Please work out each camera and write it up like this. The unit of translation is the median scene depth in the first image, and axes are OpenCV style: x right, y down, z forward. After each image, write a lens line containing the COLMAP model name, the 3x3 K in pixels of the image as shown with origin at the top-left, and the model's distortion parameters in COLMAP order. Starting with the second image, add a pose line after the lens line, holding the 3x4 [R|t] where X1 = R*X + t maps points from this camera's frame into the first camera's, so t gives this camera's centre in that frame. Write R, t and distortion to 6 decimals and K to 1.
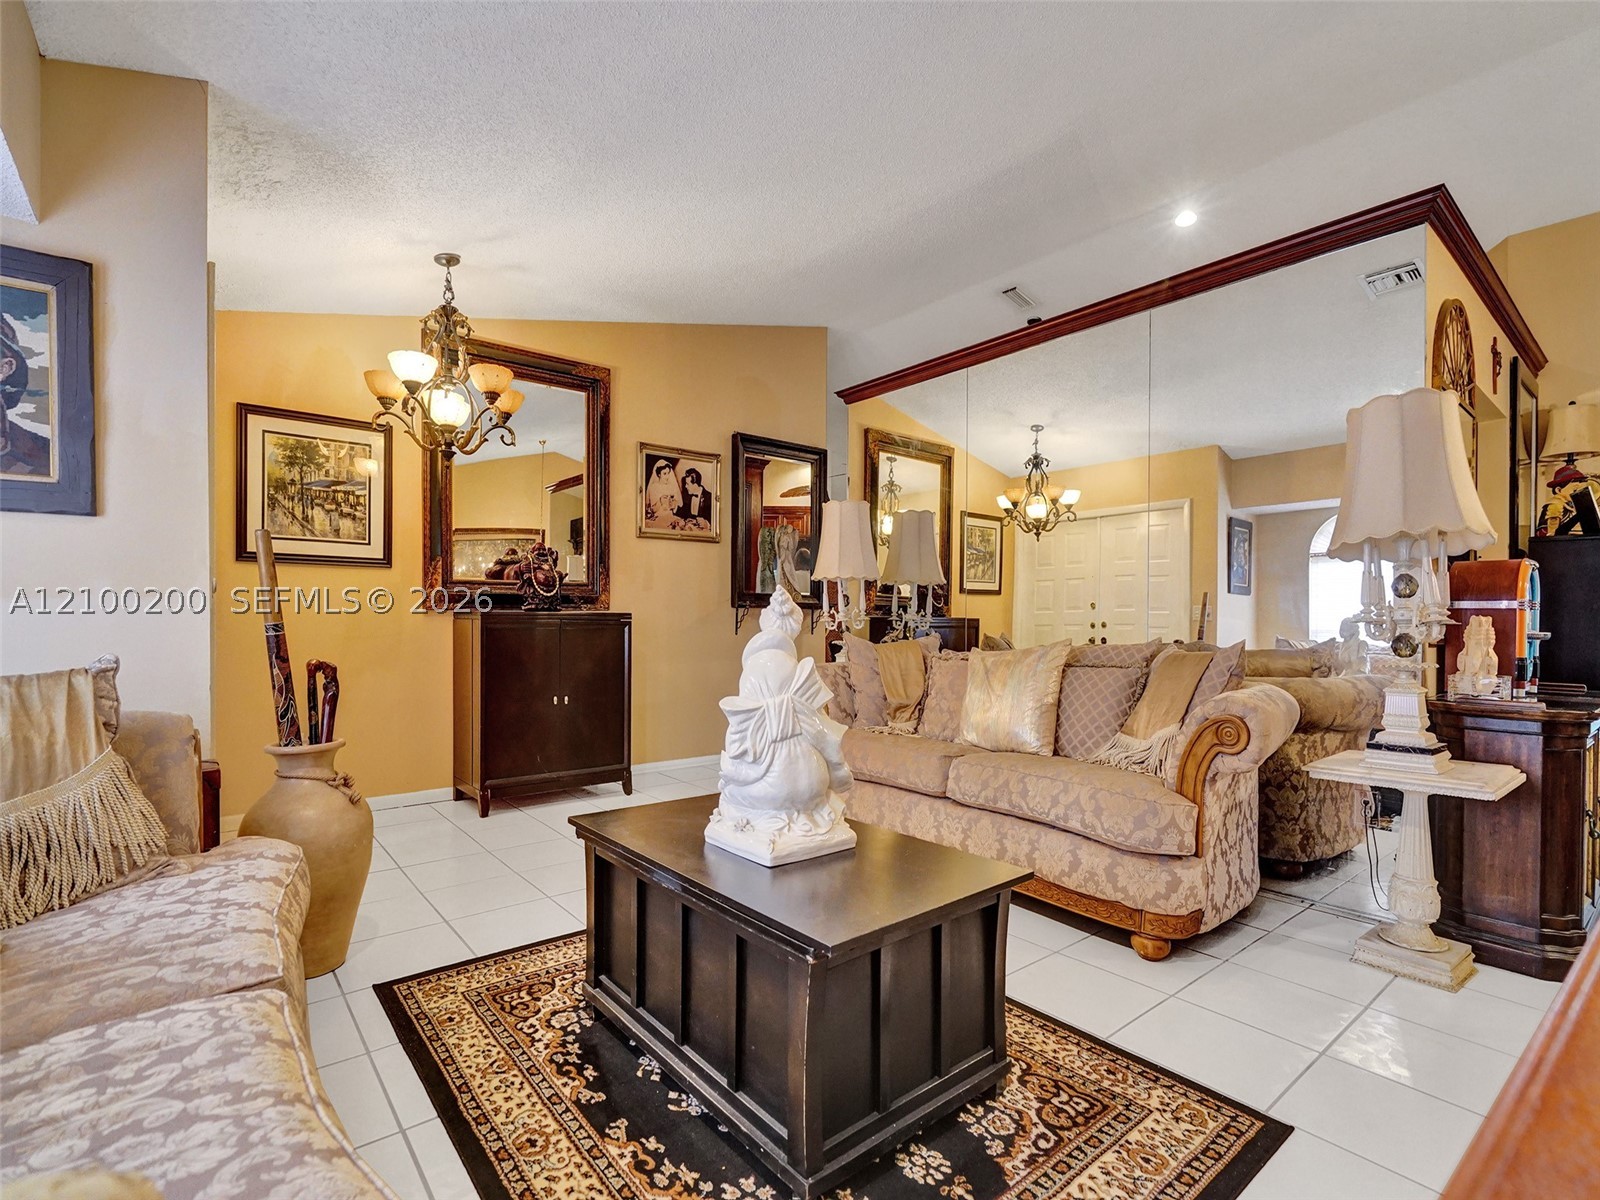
lens RADIAL K [[752.1, 0, 779.6], [0, 752.1, 622.6], [0, 0, 1]] dist [-0.004880, 0.000489]
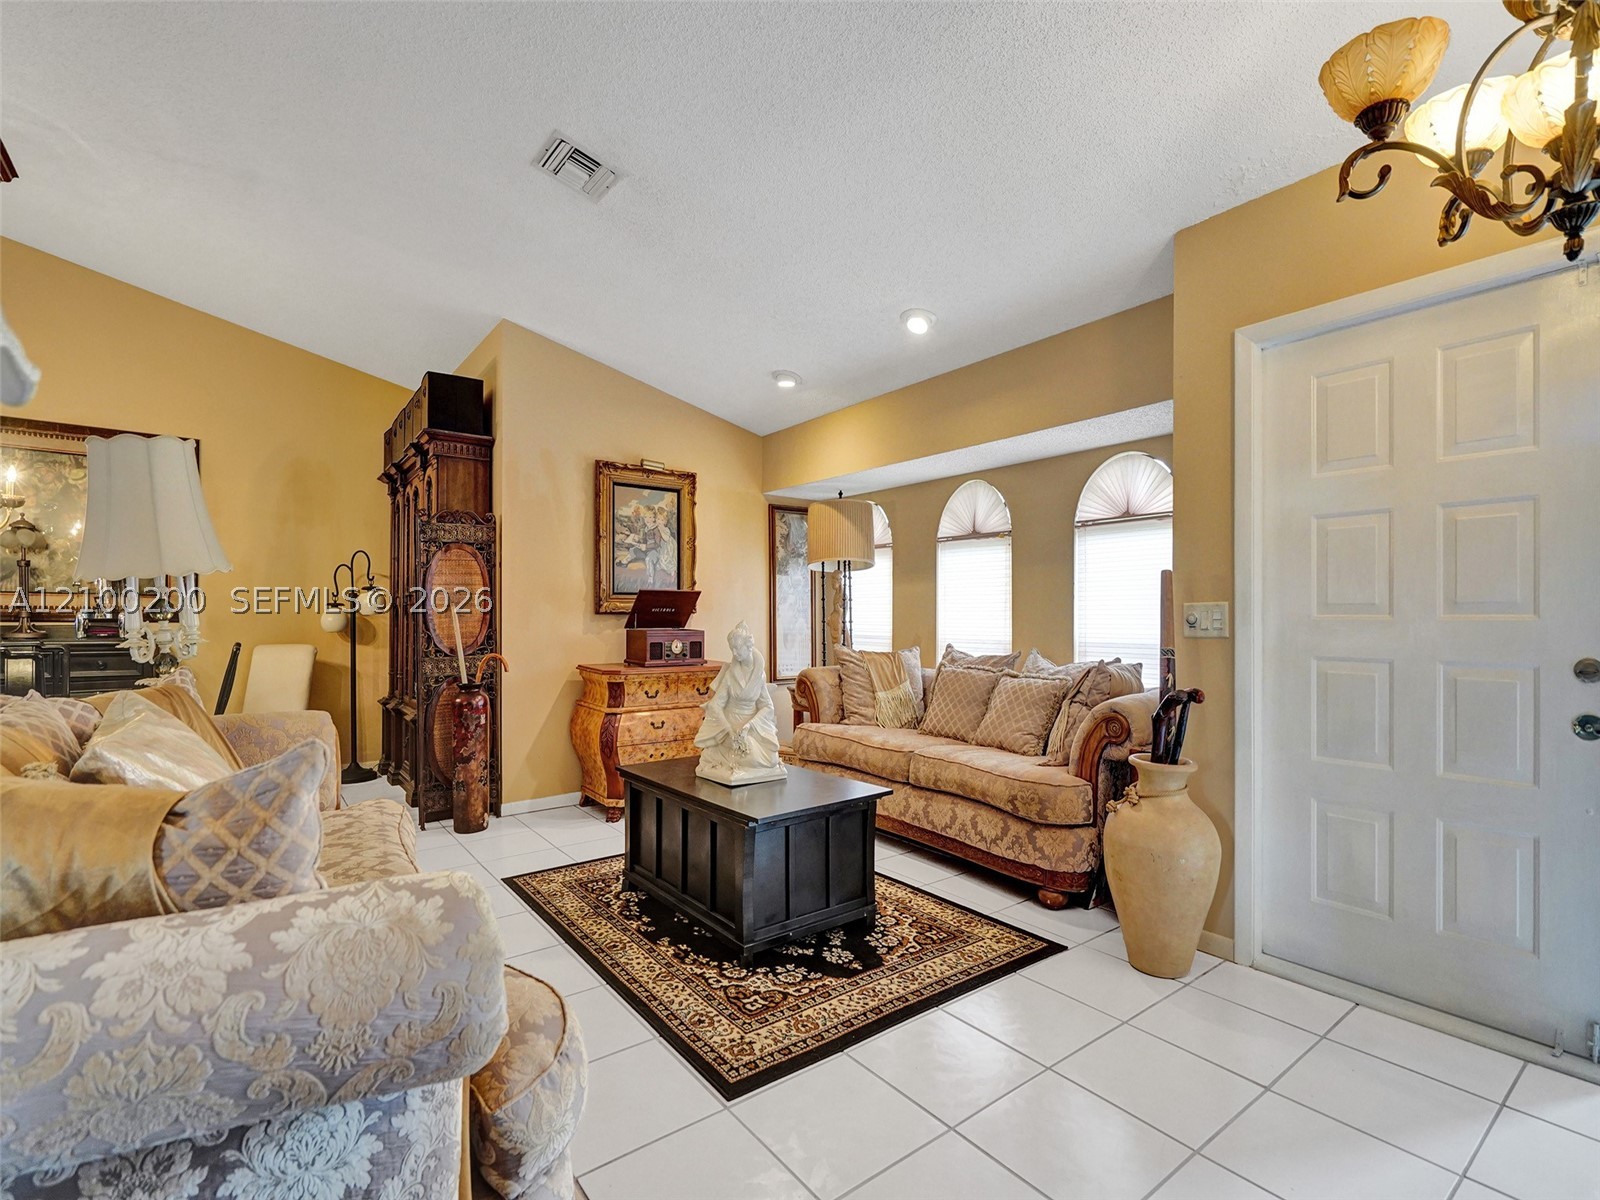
lens RADIAL K [[752.6, 0, 809.2], [0, 752.6, 614.6], [0, 0, 1]] dist [-0.004905, -0.000320]
pose [[-0.999965, -0.007893, -0.002696, -0.104034], [-0.007901, 0.999965, 0.002834, -0.048586], [0.002673, 0.002855, -0.999992, 1.961909]]
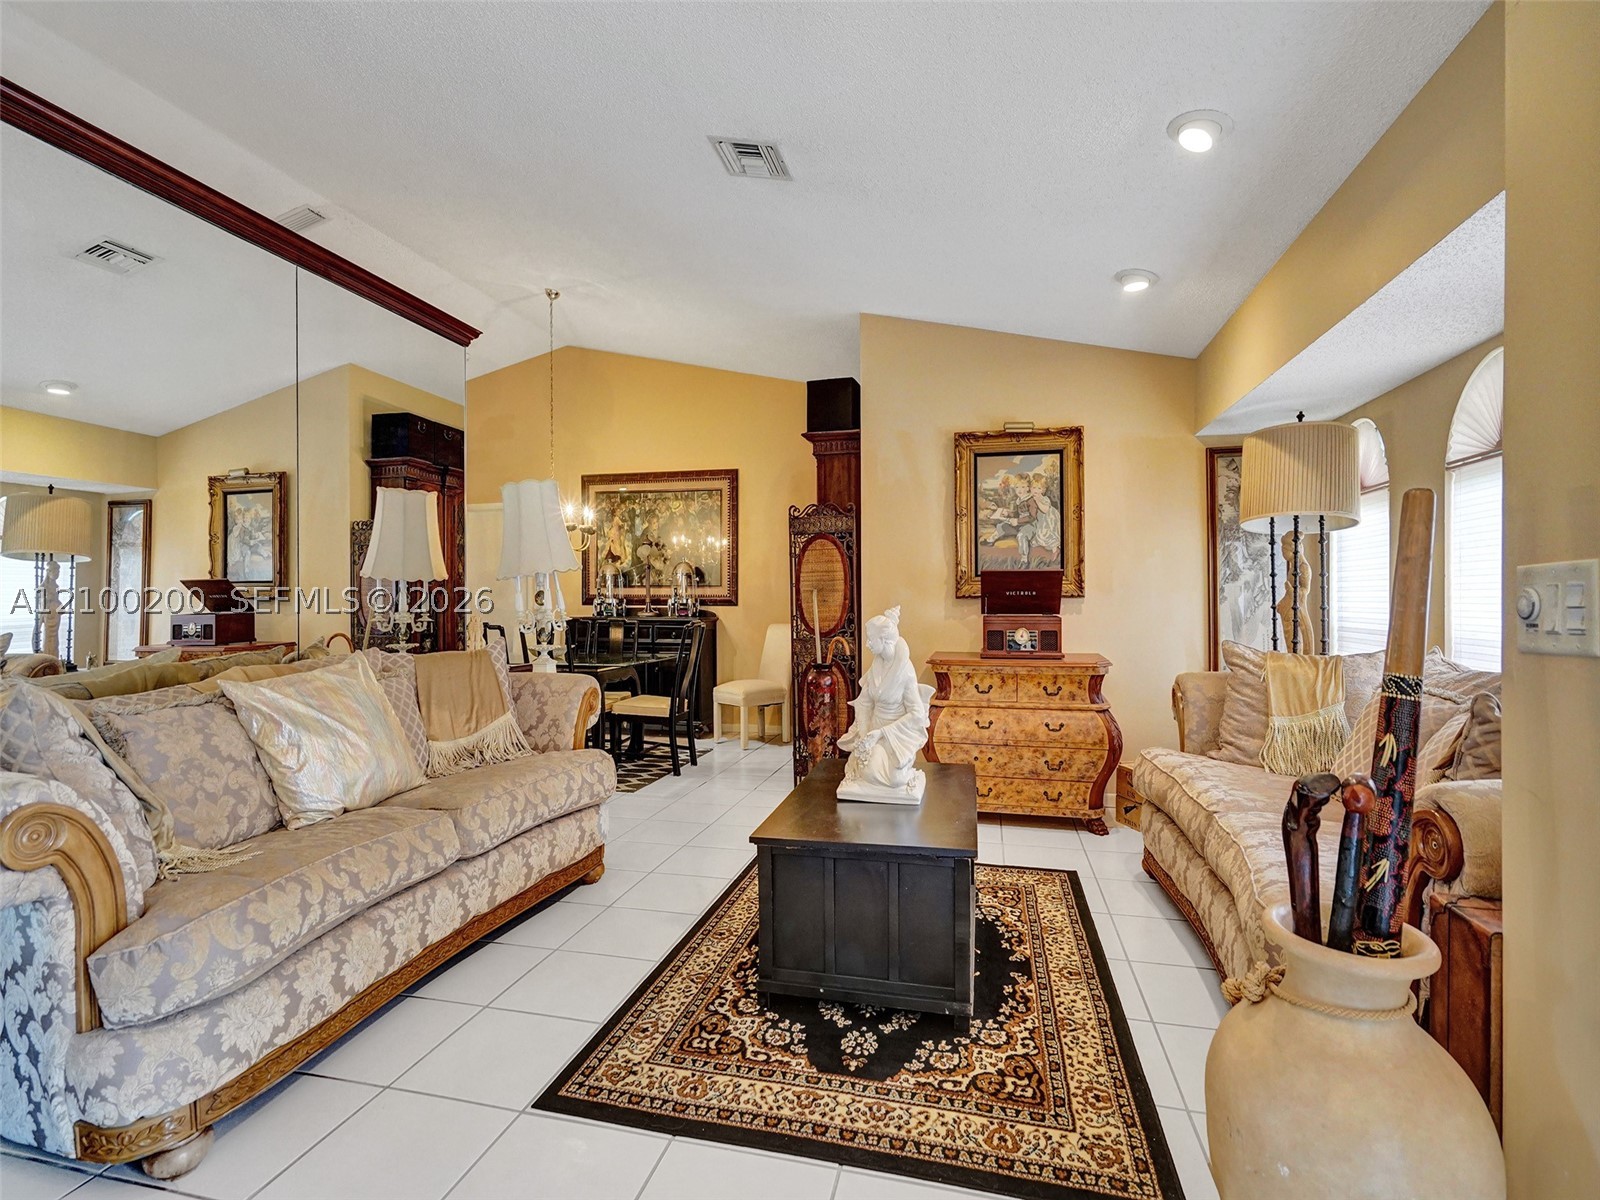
lens RADIAL K [[764.8, 0, 803.2], [0, 764.8, 600.8], [0, 0, 1]] dist [-0.003575, 0.001356]
pose [[-0.620005, -0.005081, 0.784581, -0.746648], [0.002795, 0.999958, 0.008685, -0.051183], [-0.784593, 0.007578, -0.619965, 1.471400]]
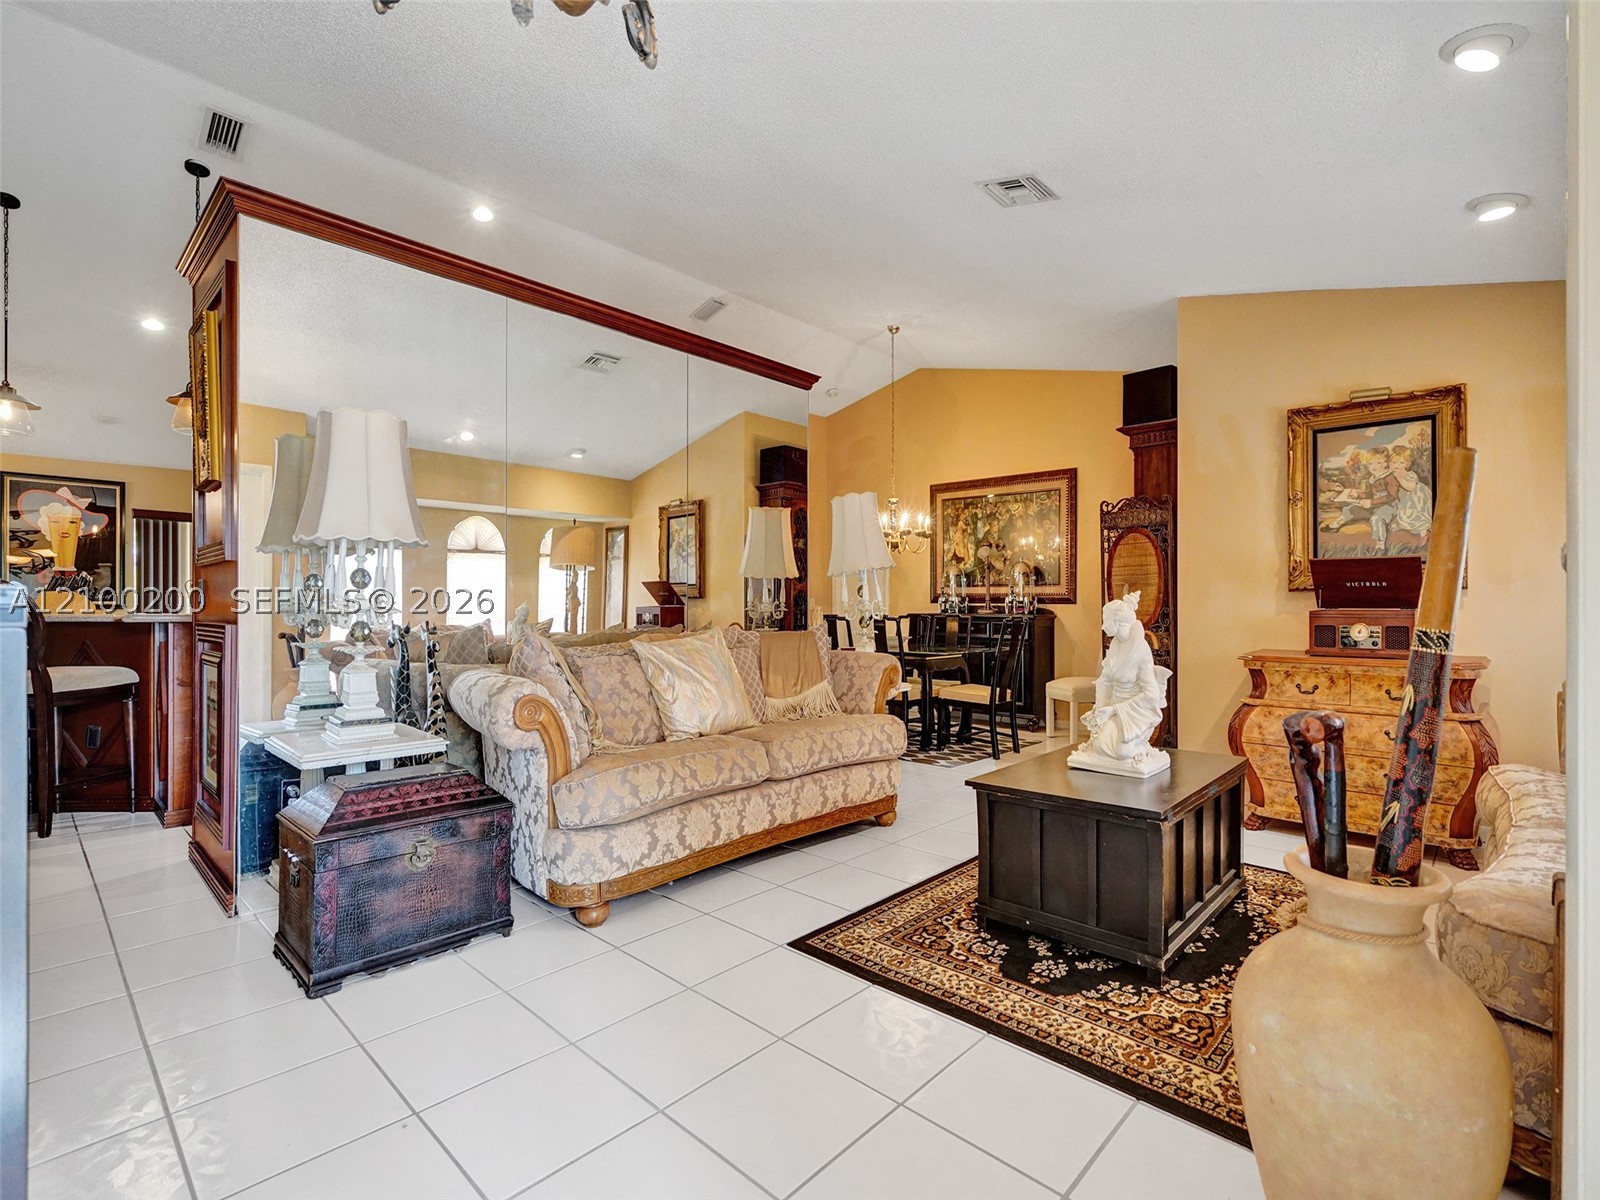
lens RADIAL K [[766.9, 0, 794.1], [0, 766.9, 606.8], [0, 0, 1]] dist [-0.002723, 0.001157]
pose [[-0.147825, -0.006370, 0.988993, -1.020377], [0.001498, 0.999977, 0.006665, -0.020279], [-0.989012, 0.002467, -0.147812, 1.369183]]
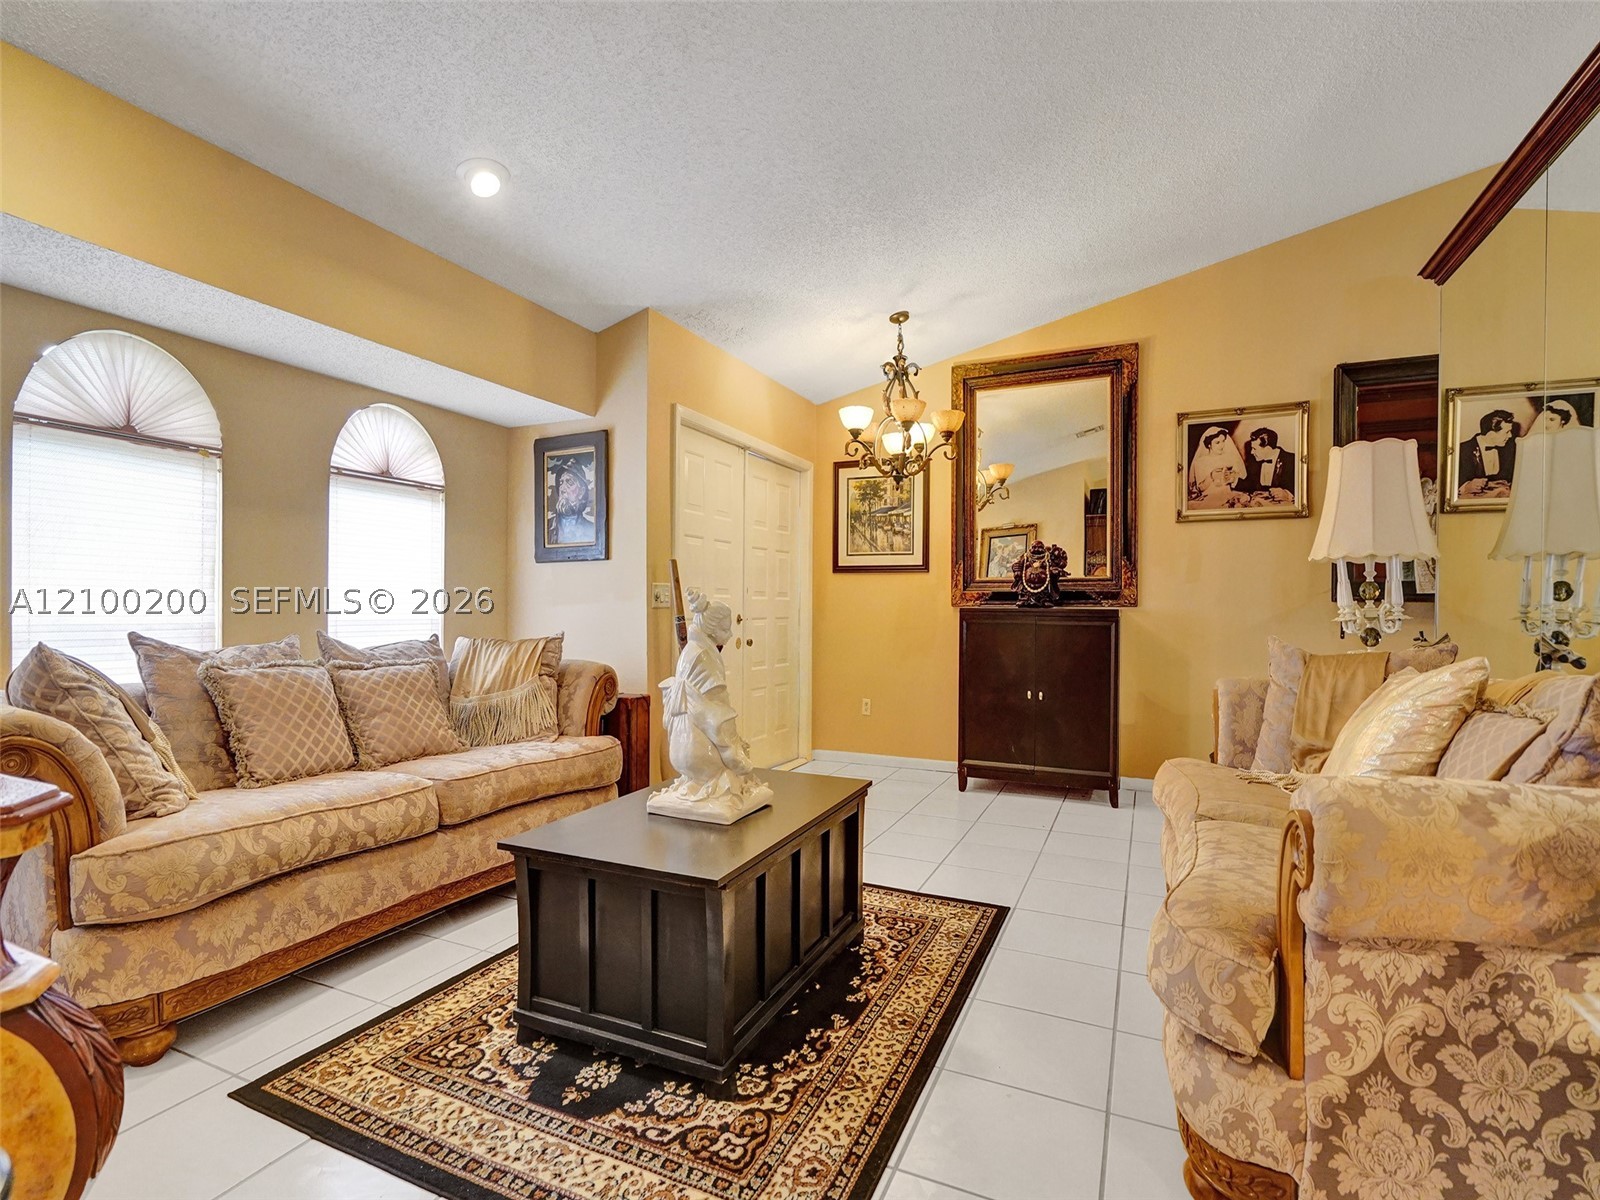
lens RADIAL K [[763.6, 0, 798.2], [0, 763.6, 609.1], [0, 0, 1]] dist [-0.002803, 0.000328]
pose [[0.460700, 0.000174, -0.887556, 0.832696], [-0.009861, 0.999939, -0.004922, -0.008738], [0.887501, 0.011020, 0.460673, 0.422062]]
